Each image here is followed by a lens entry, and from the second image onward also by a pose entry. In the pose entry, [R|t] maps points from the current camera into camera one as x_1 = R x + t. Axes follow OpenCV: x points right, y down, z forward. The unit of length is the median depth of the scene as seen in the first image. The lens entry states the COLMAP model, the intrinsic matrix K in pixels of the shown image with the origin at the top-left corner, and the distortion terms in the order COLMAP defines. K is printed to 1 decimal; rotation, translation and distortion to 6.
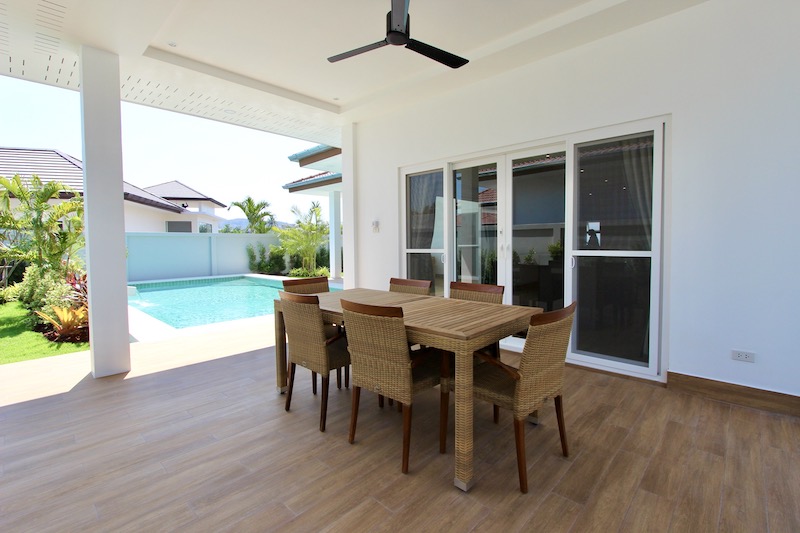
lens RADIAL K [[366.6, 0, 404.2], [0, 366.6, 262.5], [0, 0, 1]] dist [-0.043734, 0.020124]
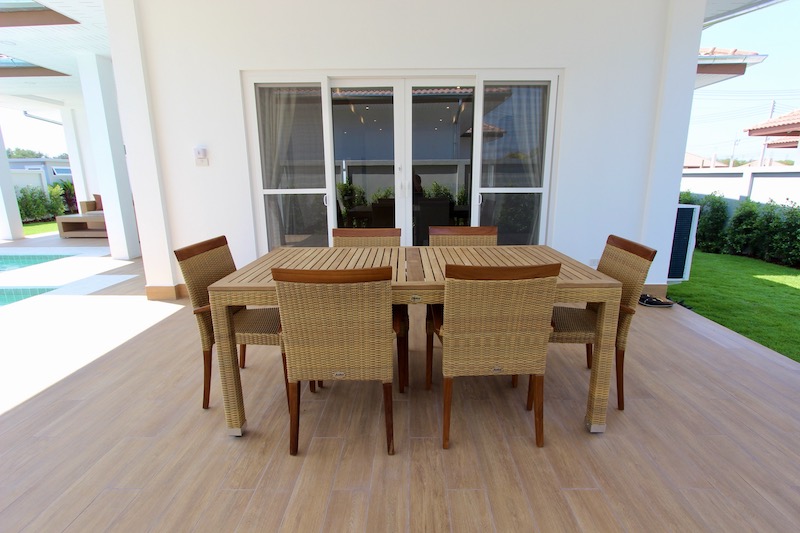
lens RADIAL K [[366.6, 0, 404.2], [0, 366.6, 262.5], [0, 0, 1]] dist [-0.043734, 0.020124]
pose [[0.735781, -0.146406, 0.661204, -0.397443], [0.034678, 0.983216, 0.179117, -0.016164], [-0.676331, -0.108862, 0.728509, 0.328293]]
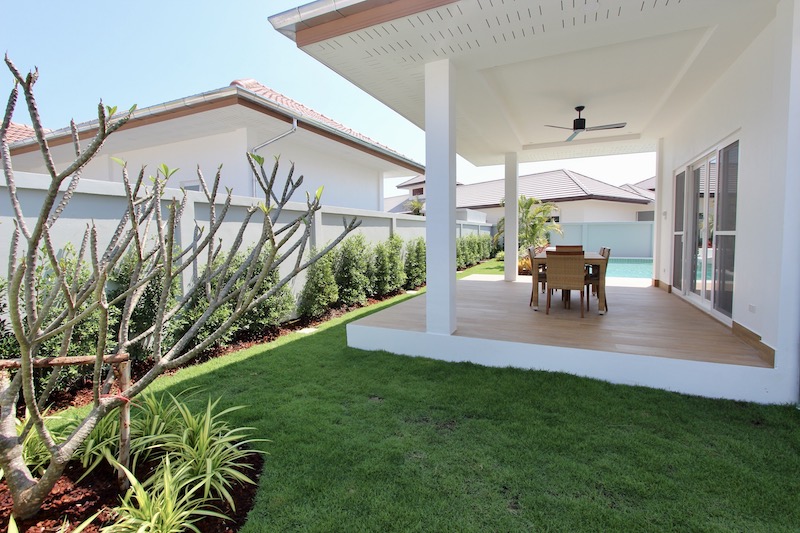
lens RADIAL K [[366.6, 0, 404.2], [0, 366.6, 262.5], [0, 0, 1]] dist [-0.043734, 0.020124]
pose [[0.311878, 0.074146, -0.947225, 1.287235], [-0.045717, 0.996967, 0.062988, 0.059765], [0.949022, 0.023659, 0.314322, -0.465062]]
